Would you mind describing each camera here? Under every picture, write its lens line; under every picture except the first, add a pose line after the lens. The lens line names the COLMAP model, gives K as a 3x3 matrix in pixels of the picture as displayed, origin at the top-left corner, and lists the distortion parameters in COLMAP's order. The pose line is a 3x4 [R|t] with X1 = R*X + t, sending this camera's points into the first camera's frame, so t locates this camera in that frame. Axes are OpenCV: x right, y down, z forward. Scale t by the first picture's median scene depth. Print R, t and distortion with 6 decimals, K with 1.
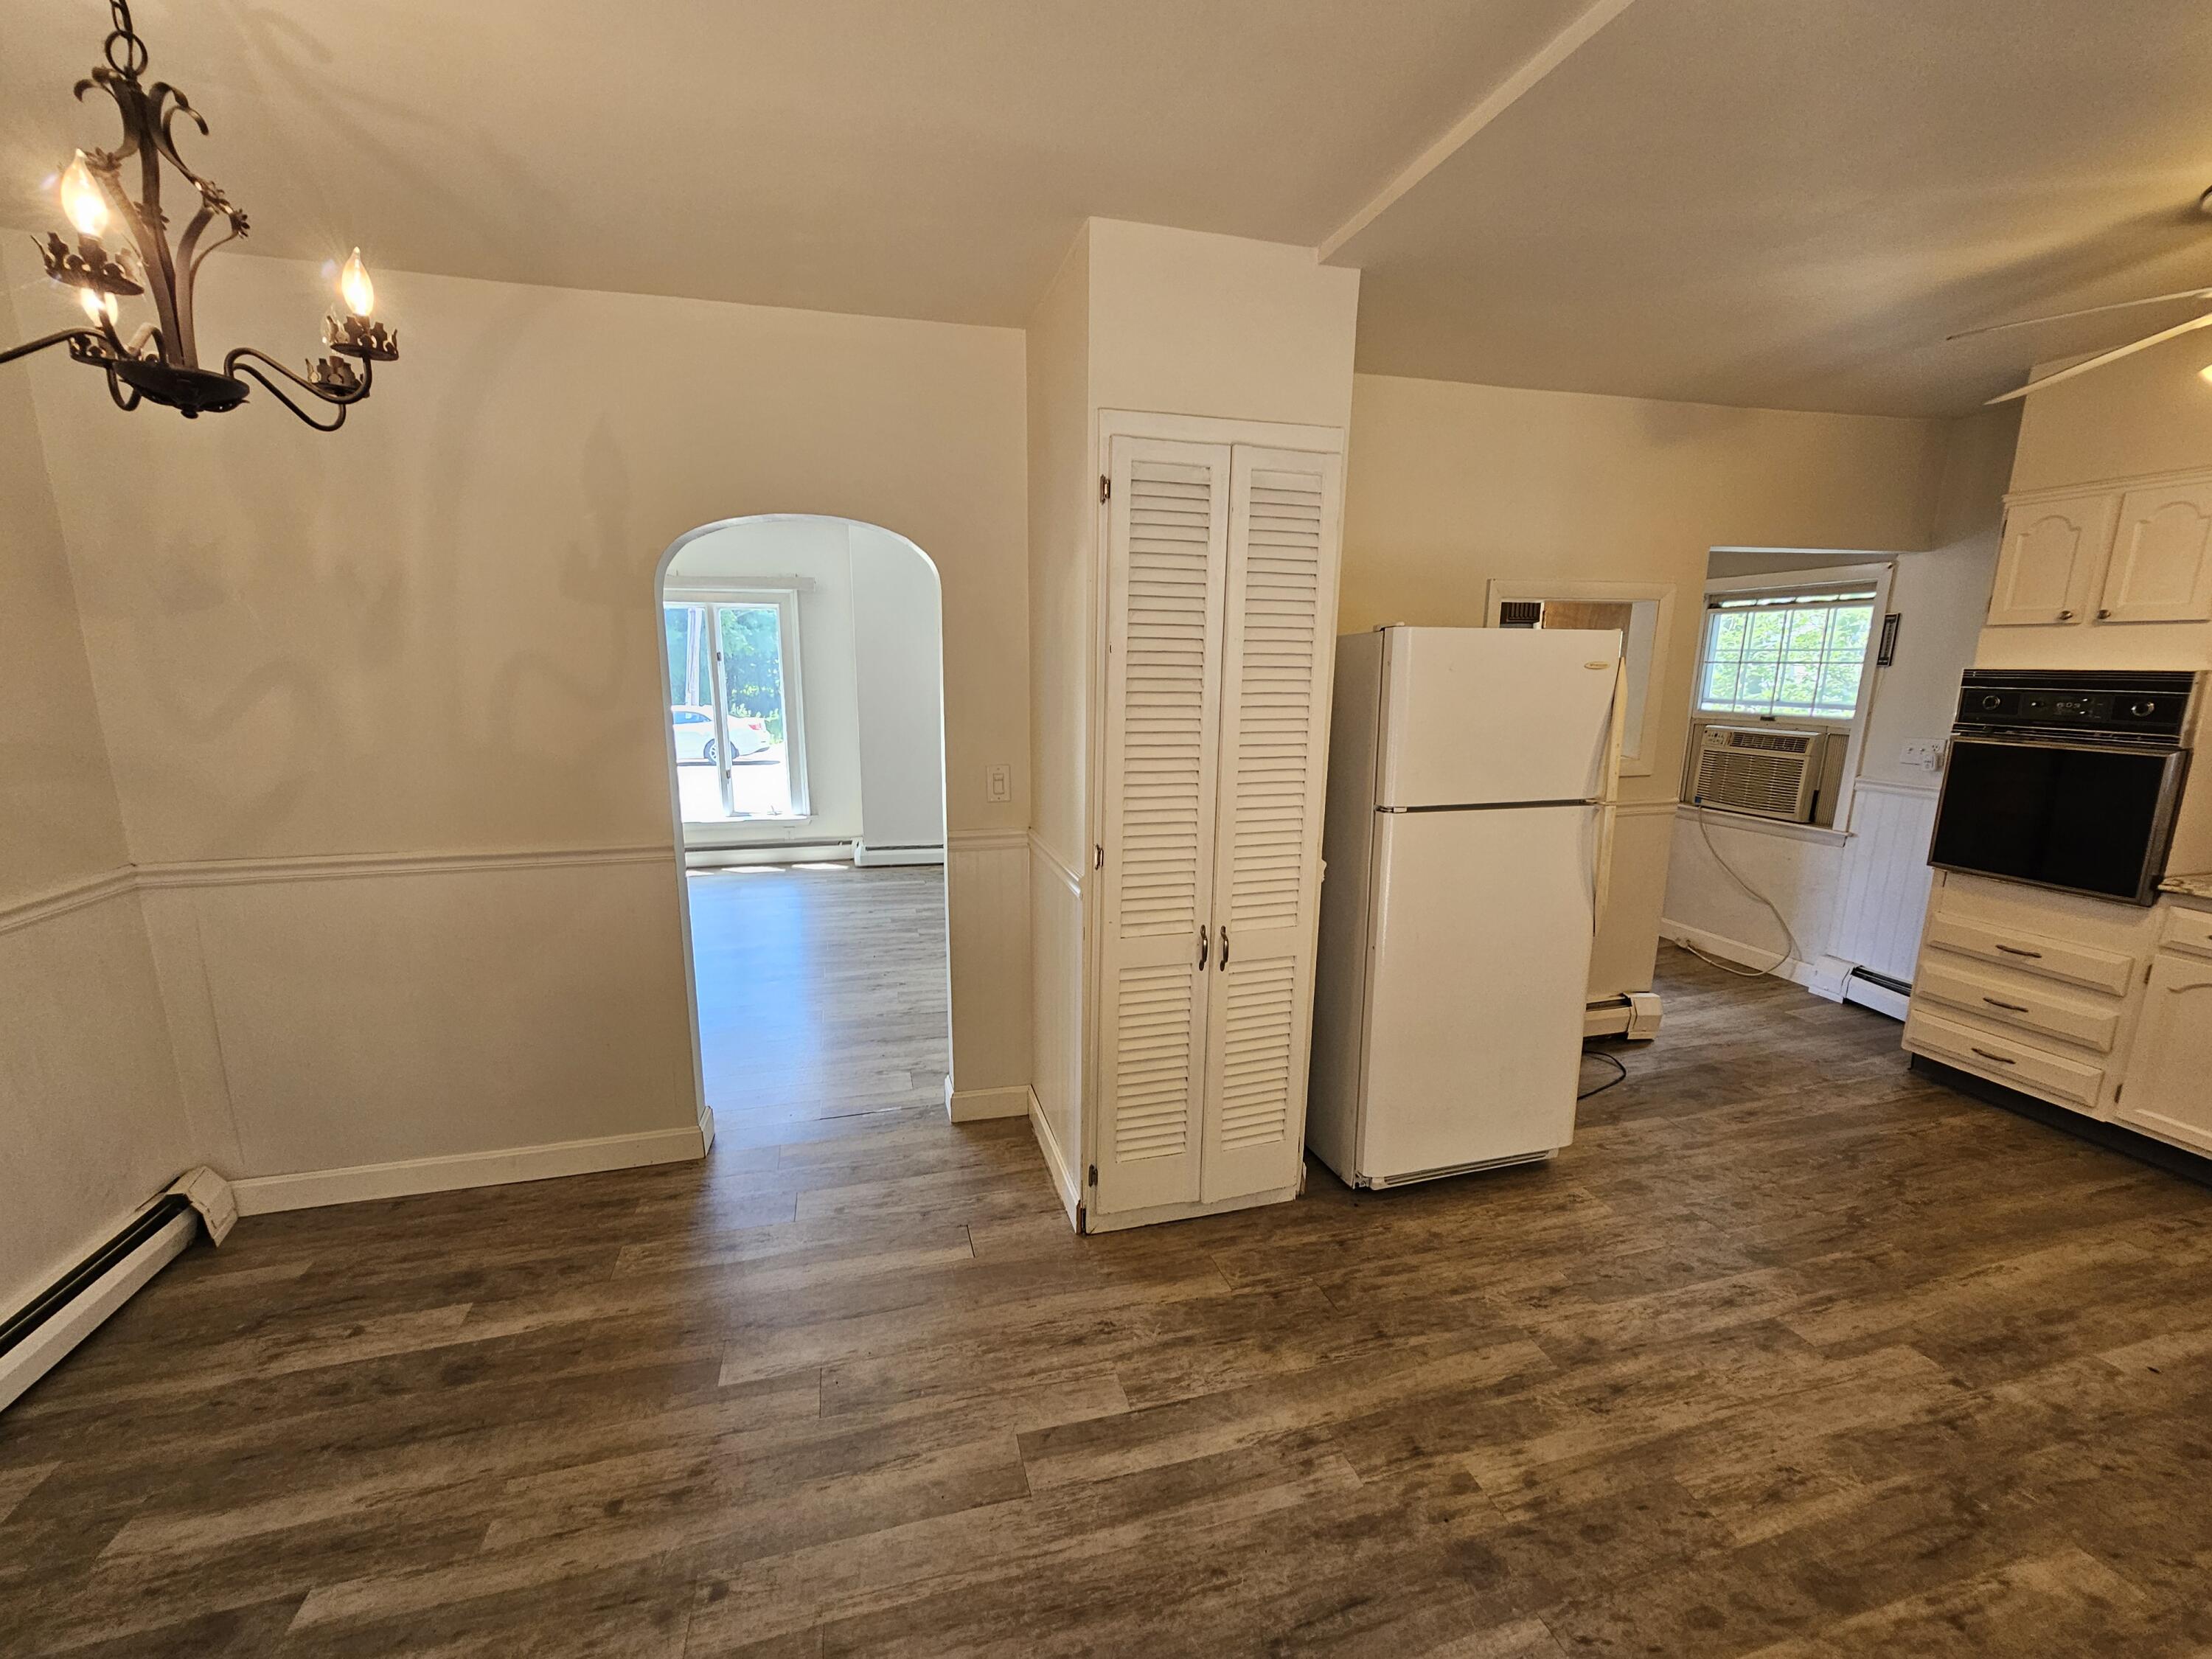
lens RADIAL K [[910.5, 0, 1097.3], [0, 910.5, 840.9], [0, 0, 1]] dist [-0.008034, 0.005756]
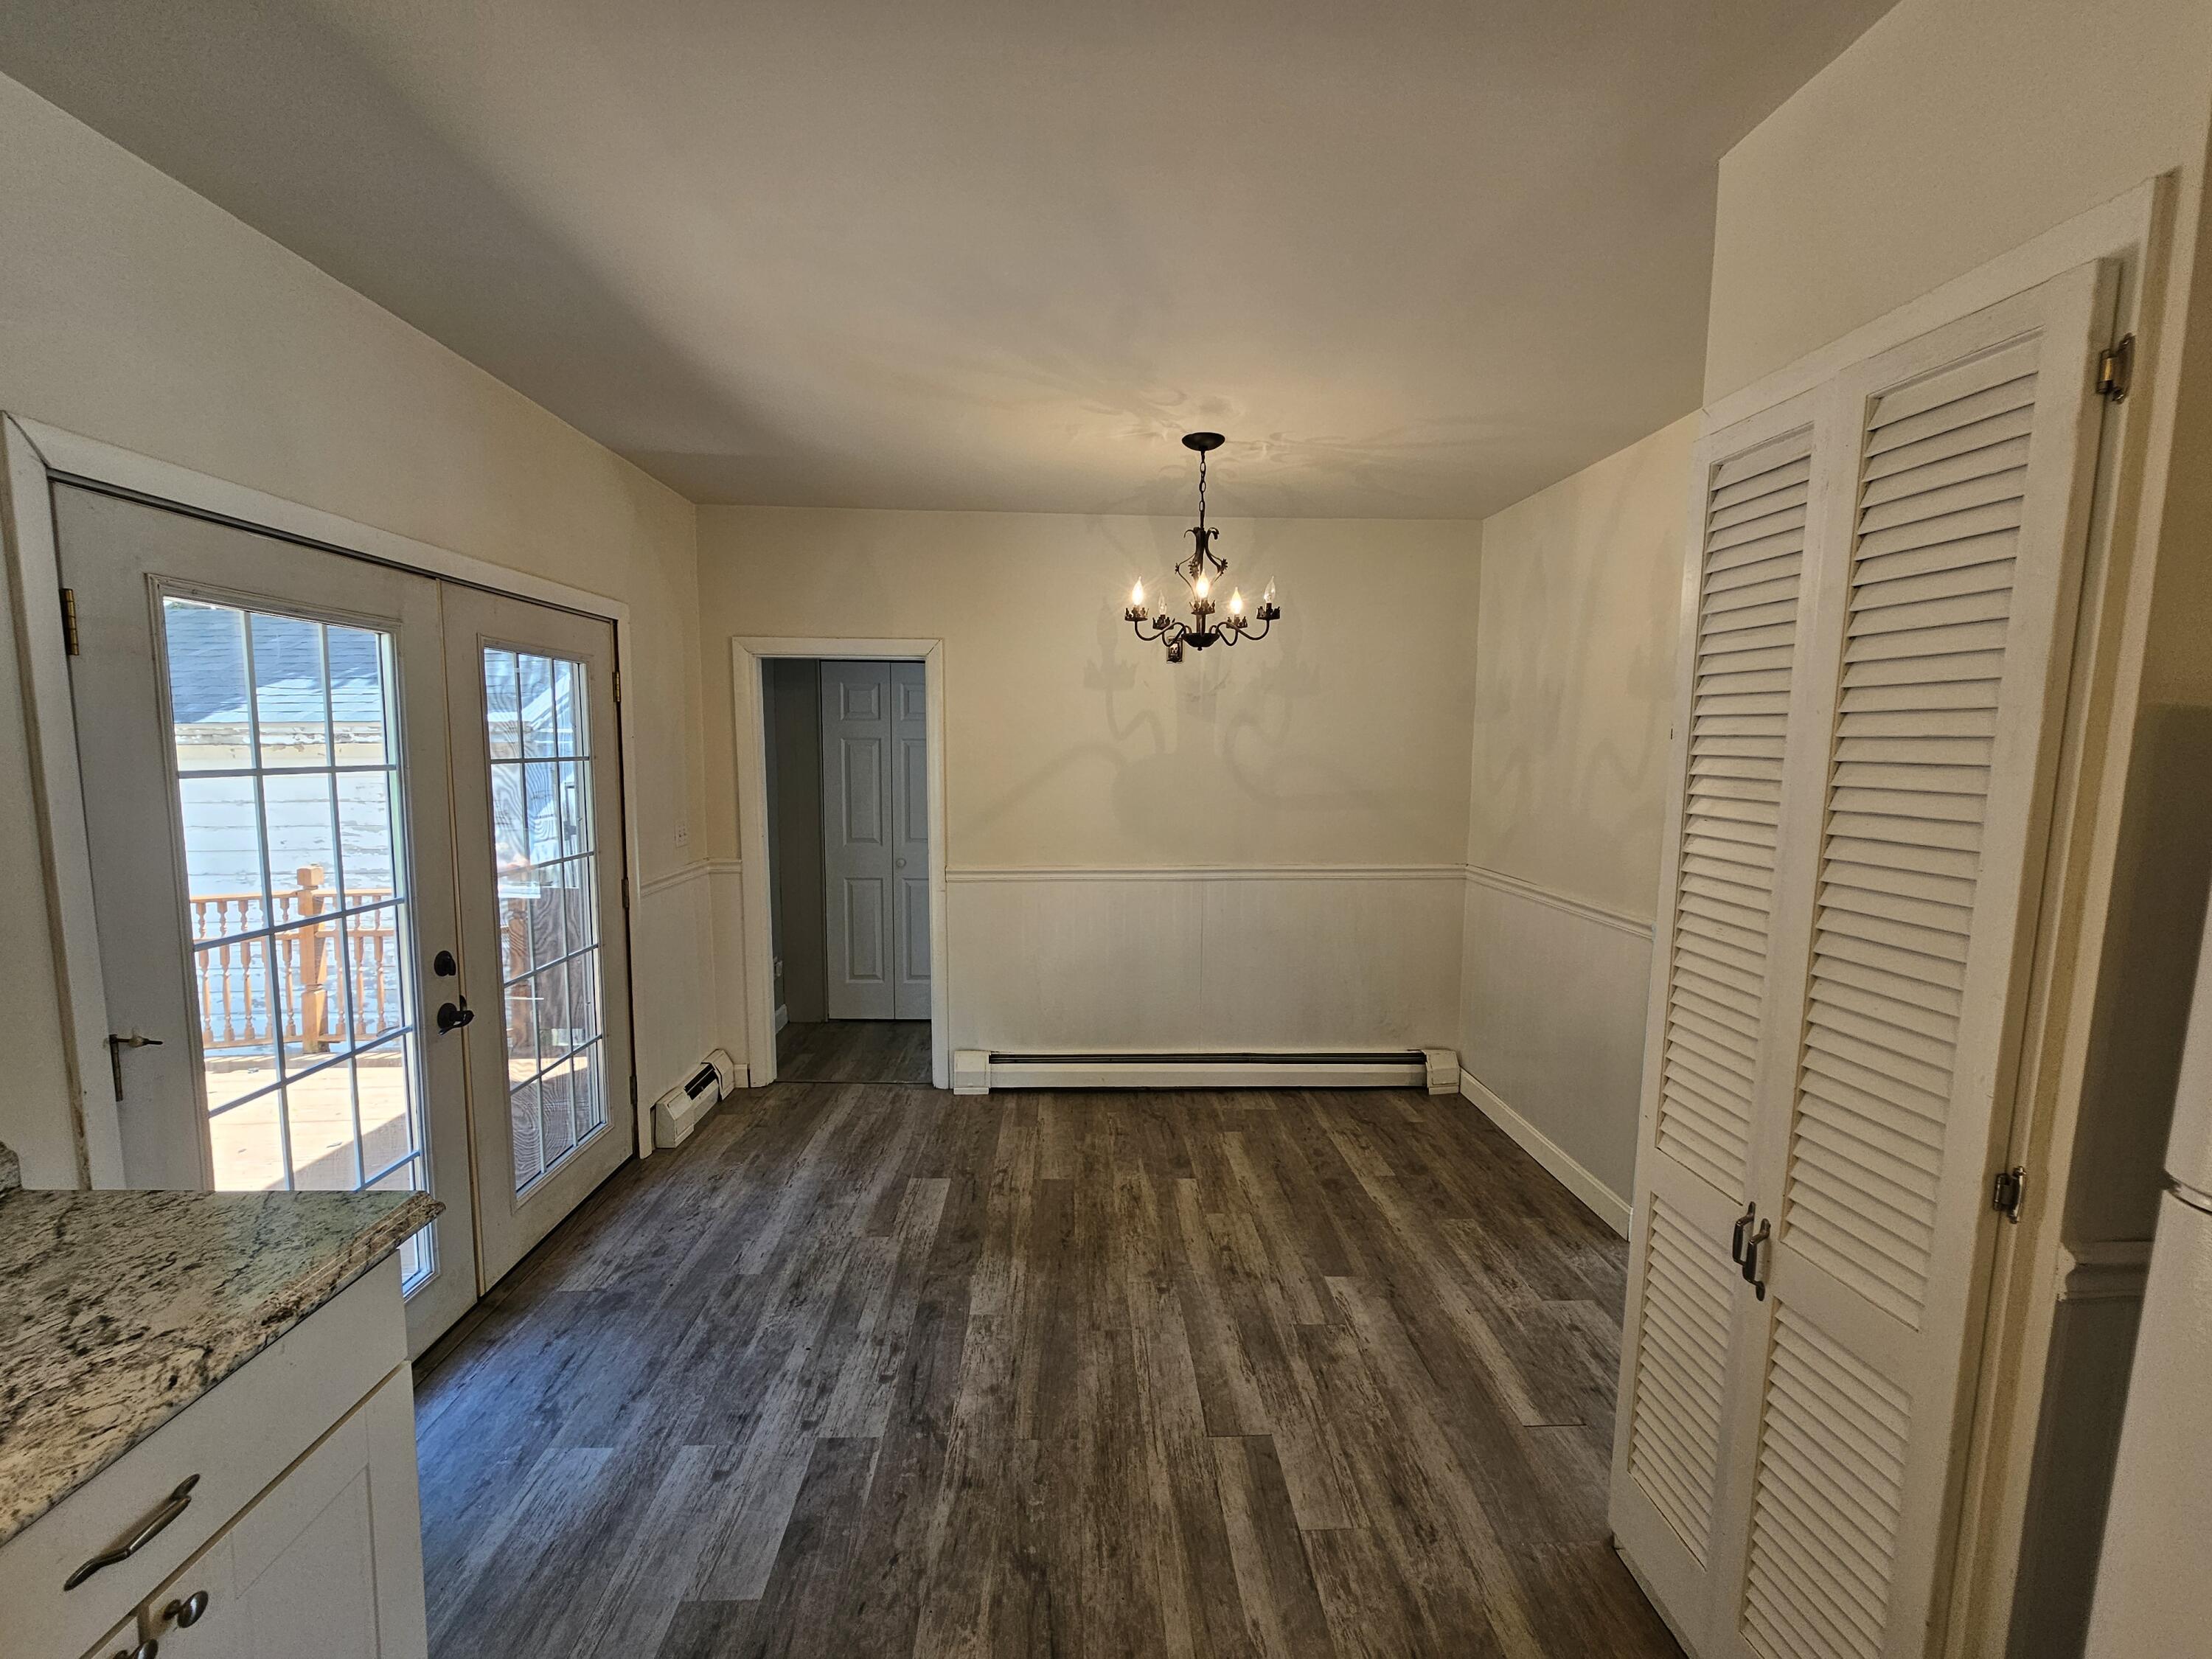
lens RADIAL K [[910.5, 0, 1097.3], [0, 910.5, 840.9], [0, 0, 1]] dist [-0.008034, 0.005756]
pose [[-0.228107, 0.102521, -0.968223, 0.878352], [-0.193746, 0.969773, 0.148331, -0.157905], [0.954164, 0.221425, -0.201349, 0.788723]]
